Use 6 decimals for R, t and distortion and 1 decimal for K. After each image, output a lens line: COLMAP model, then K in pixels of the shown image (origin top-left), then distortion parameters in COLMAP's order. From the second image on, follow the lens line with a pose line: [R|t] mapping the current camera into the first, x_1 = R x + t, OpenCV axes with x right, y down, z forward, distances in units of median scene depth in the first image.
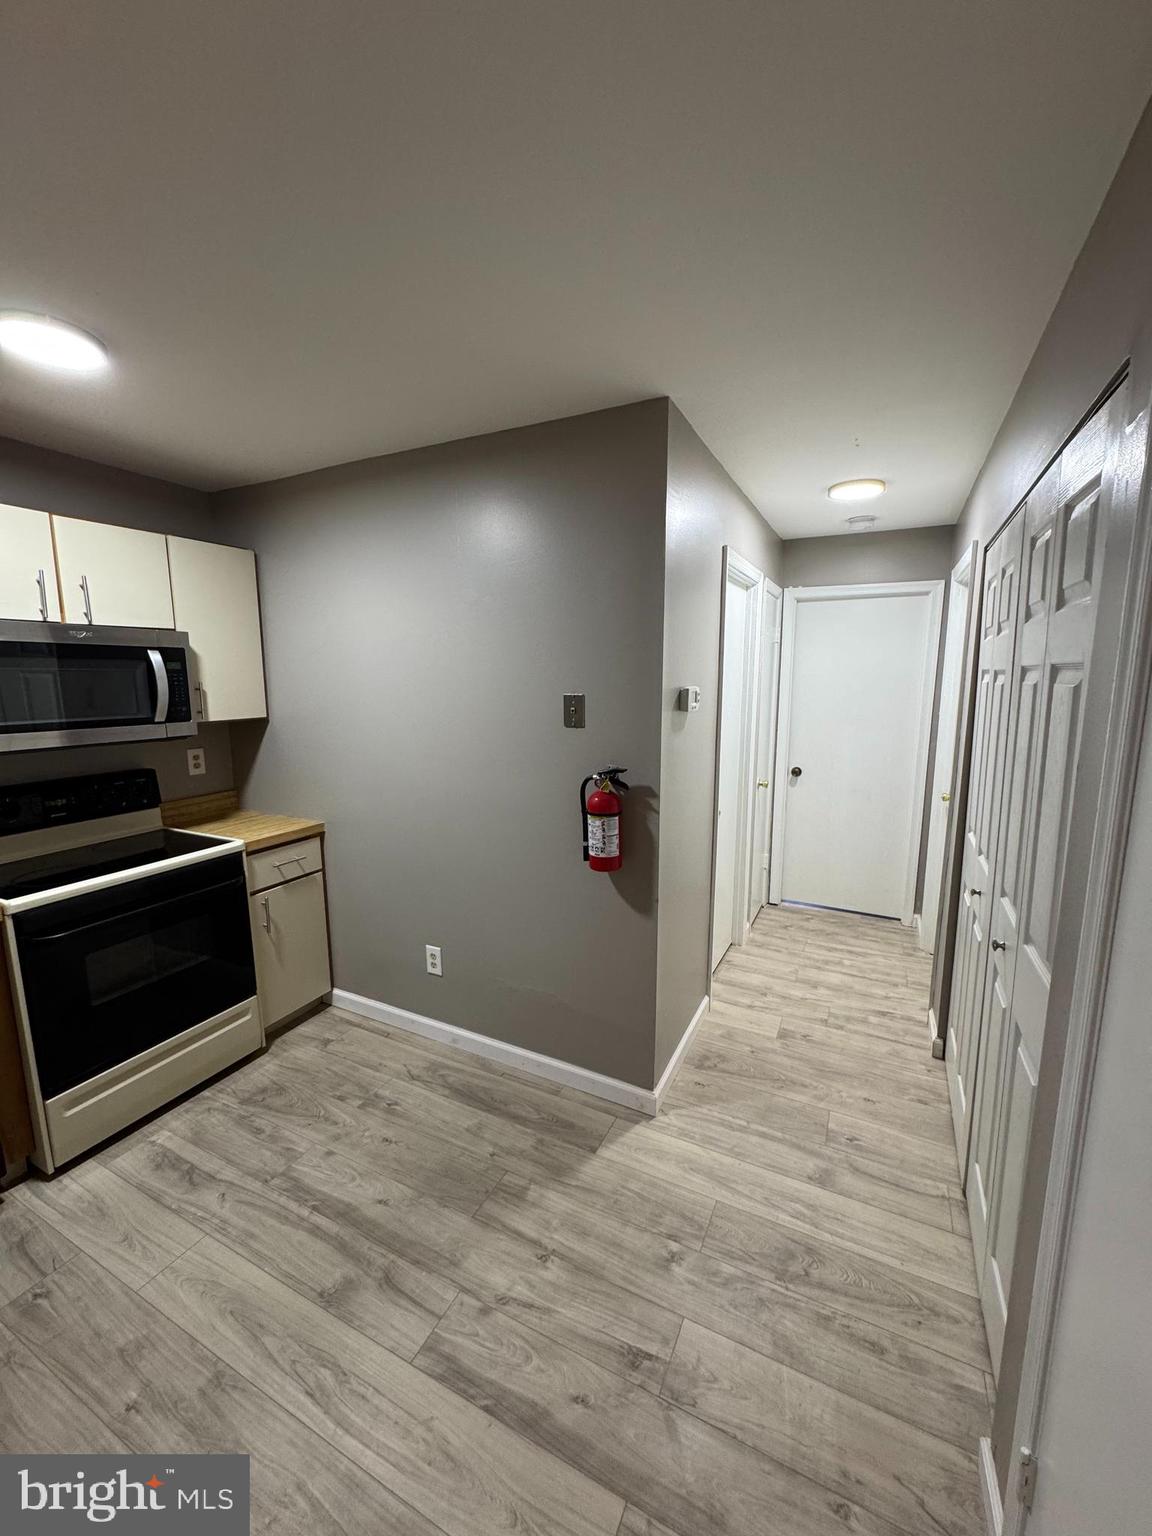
lens RADIAL K [[611.8, 0, 577.3], [0, 611.8, 766.5], [0, 0, 1]] dist [-0.003647, 0.000499]
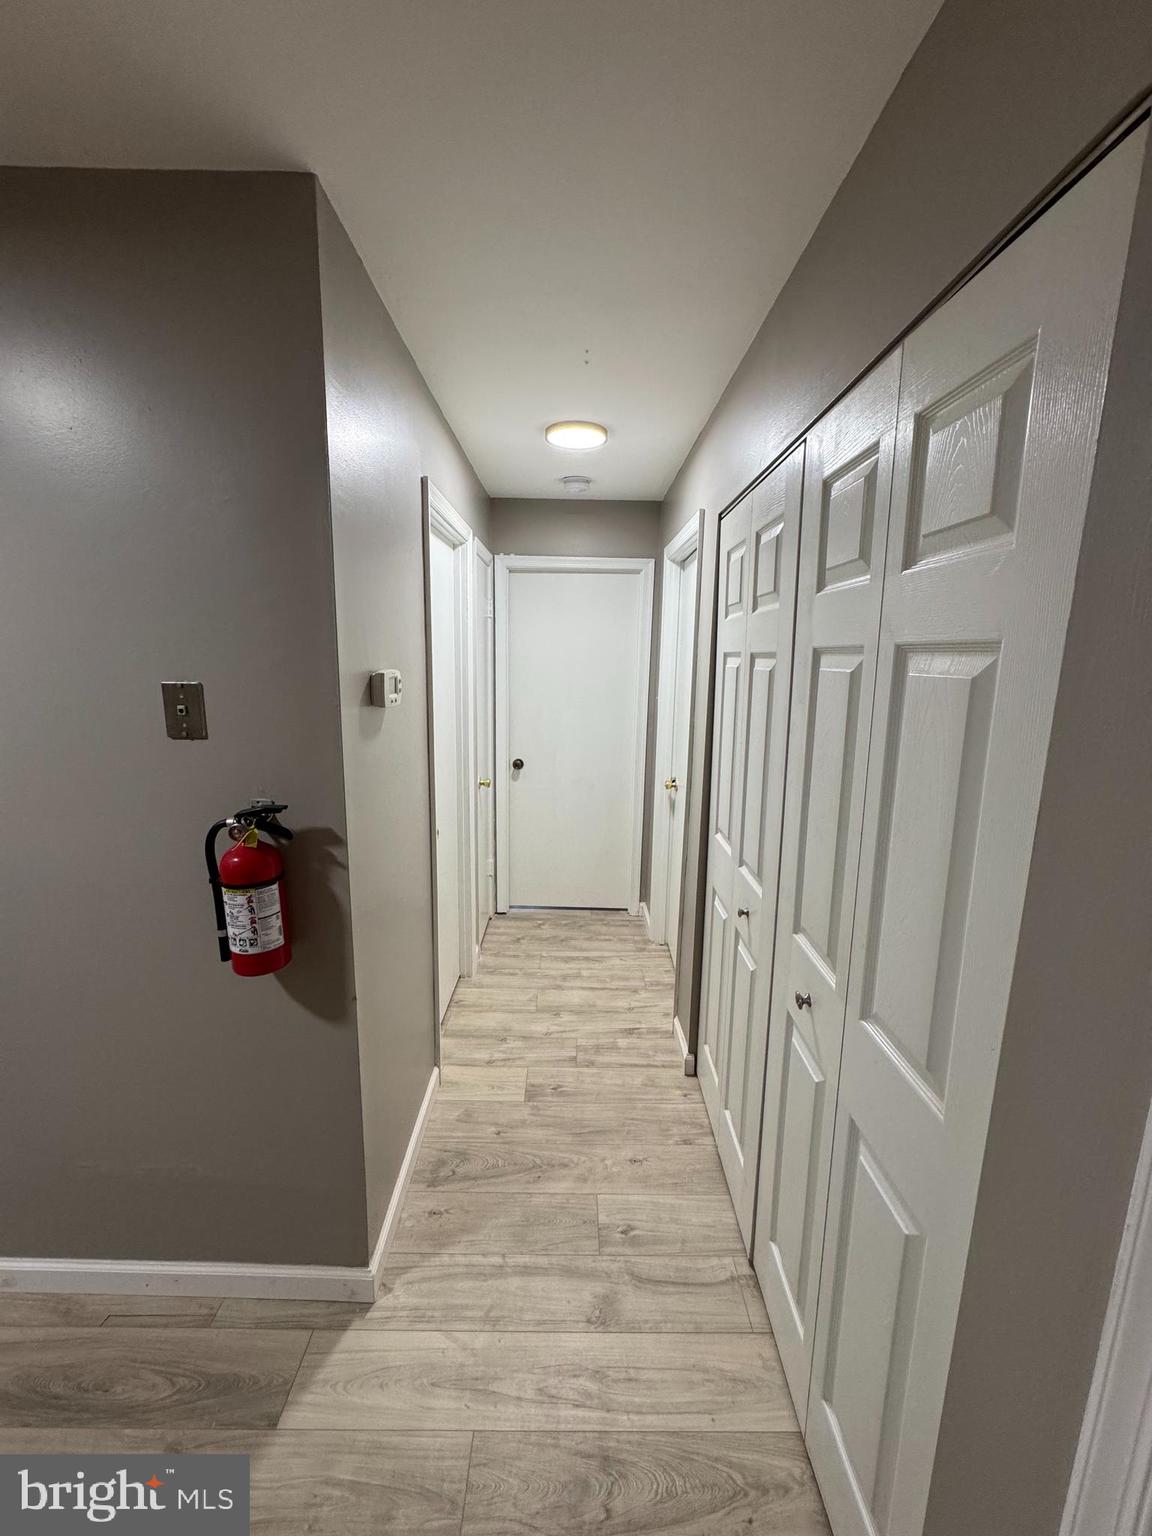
lens RADIAL K [[611.8, 0, 577.3], [0, 611.8, 766.5], [0, 0, 1]] dist [-0.003647, 0.000499]
pose [[0.891898, -0.064752, 0.447576, 0.066321], [0.050130, 0.997753, 0.044453, -0.045613], [-0.449449, -0.017211, 0.893140, 0.312023]]
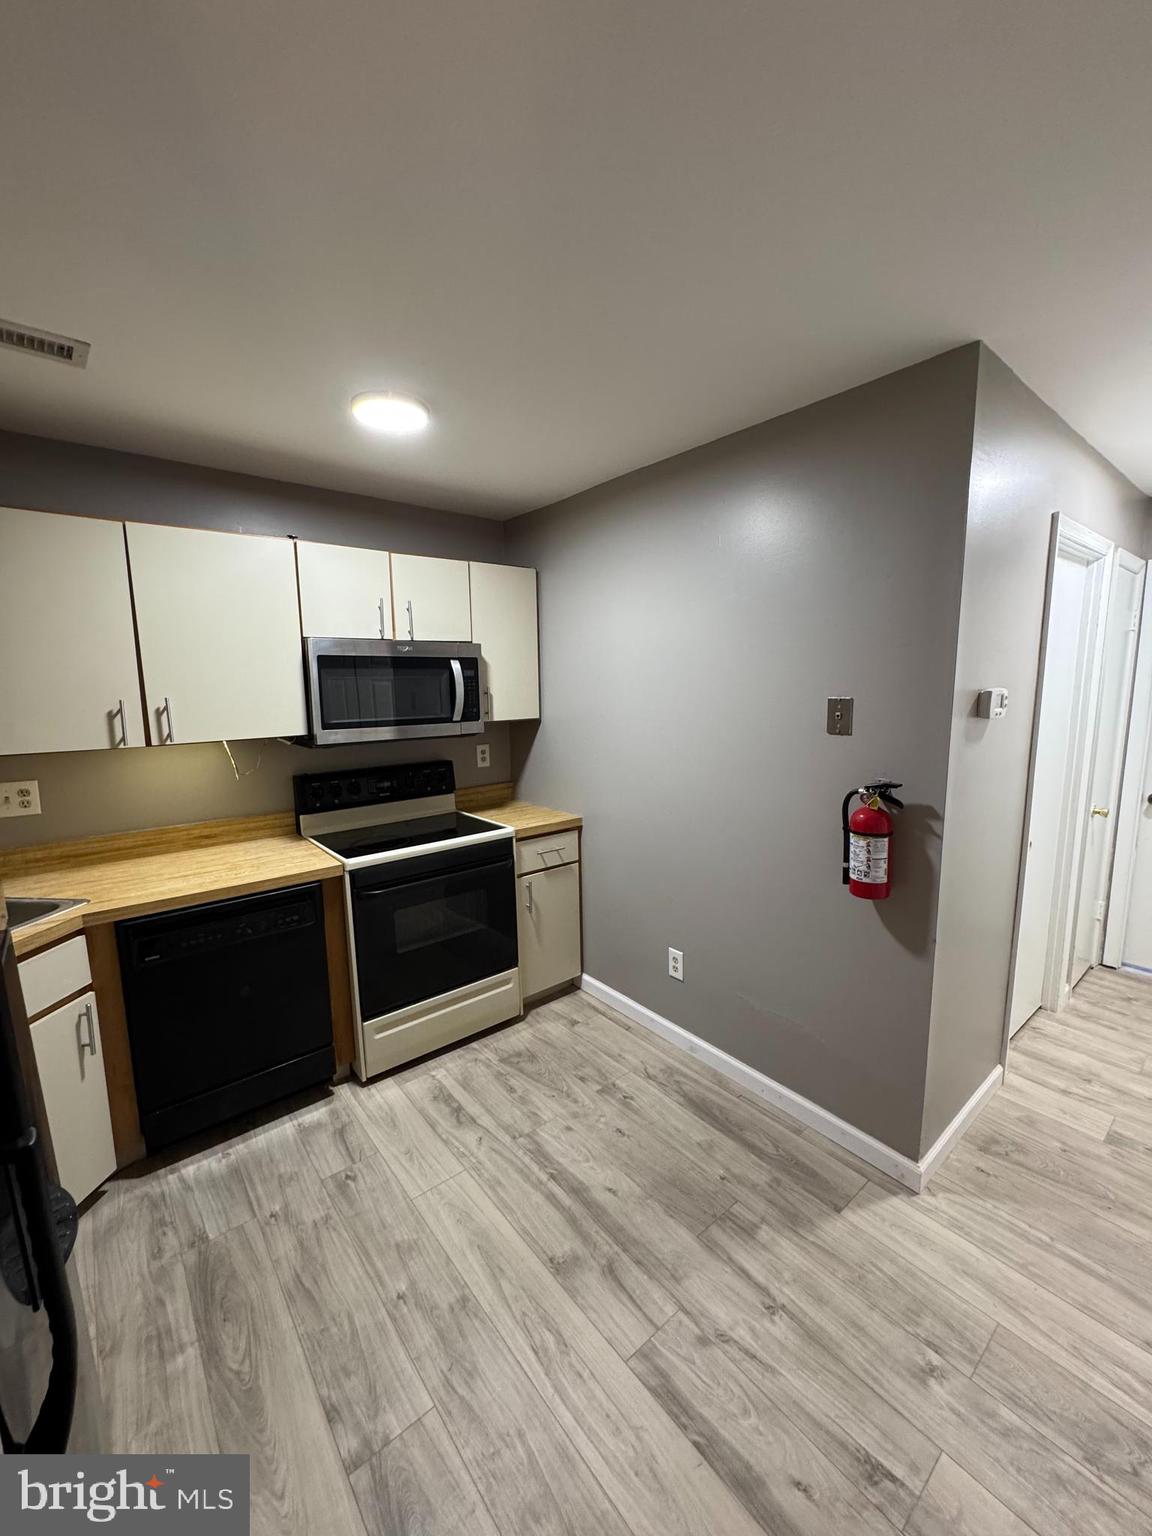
lens RADIAL K [[611.8, 0, 577.3], [0, 611.8, 766.5], [0, 0, 1]] dist [-0.003647, 0.000499]
pose [[0.912908, 0.045988, -0.405566, 0.010858], [-0.047900, 0.998837, 0.005440, -0.003290], [0.405345, 0.014461, 0.914049, 0.022462]]
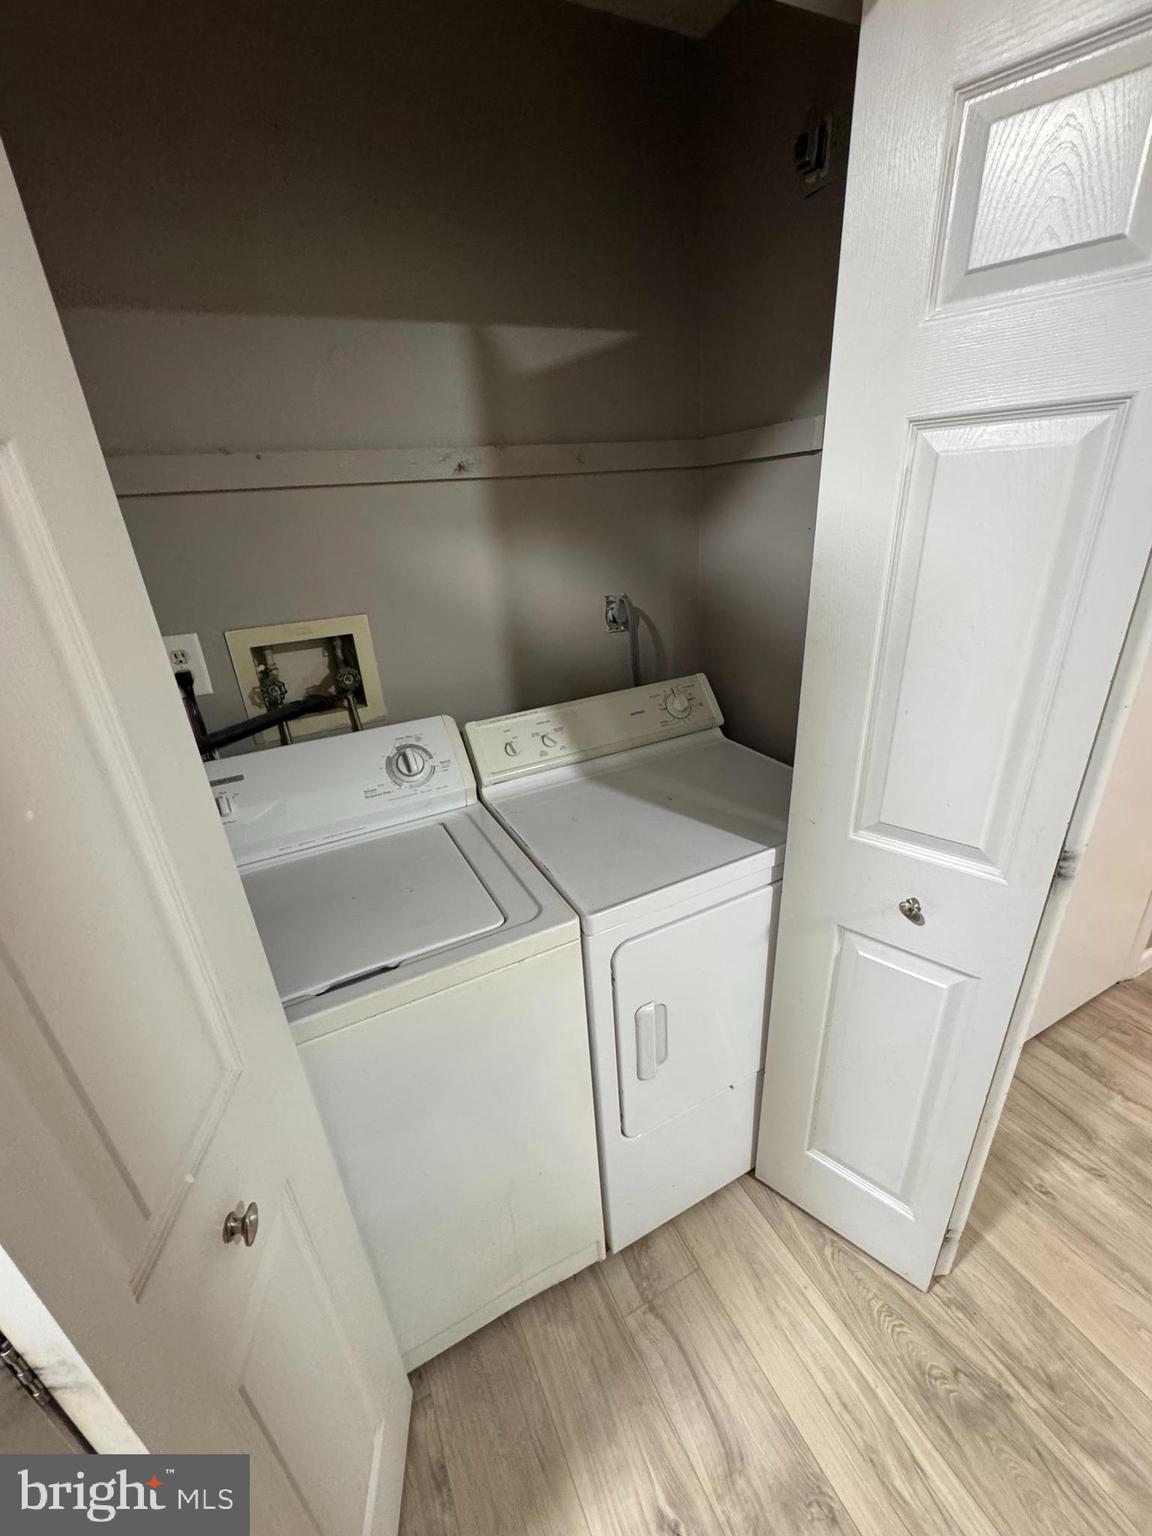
lens RADIAL K [[621.1, 0, 576.0], [0, 621.1, 768.0], [0, 0, 1]] dist [-0.003458, -0.000407]
pose [[-0.797048, -0.201858, 0.569181, 0.353563], [0.146416, 0.849776, 0.506402, -0.130574], [-0.585898, 0.486965, -0.647757, 1.057814]]
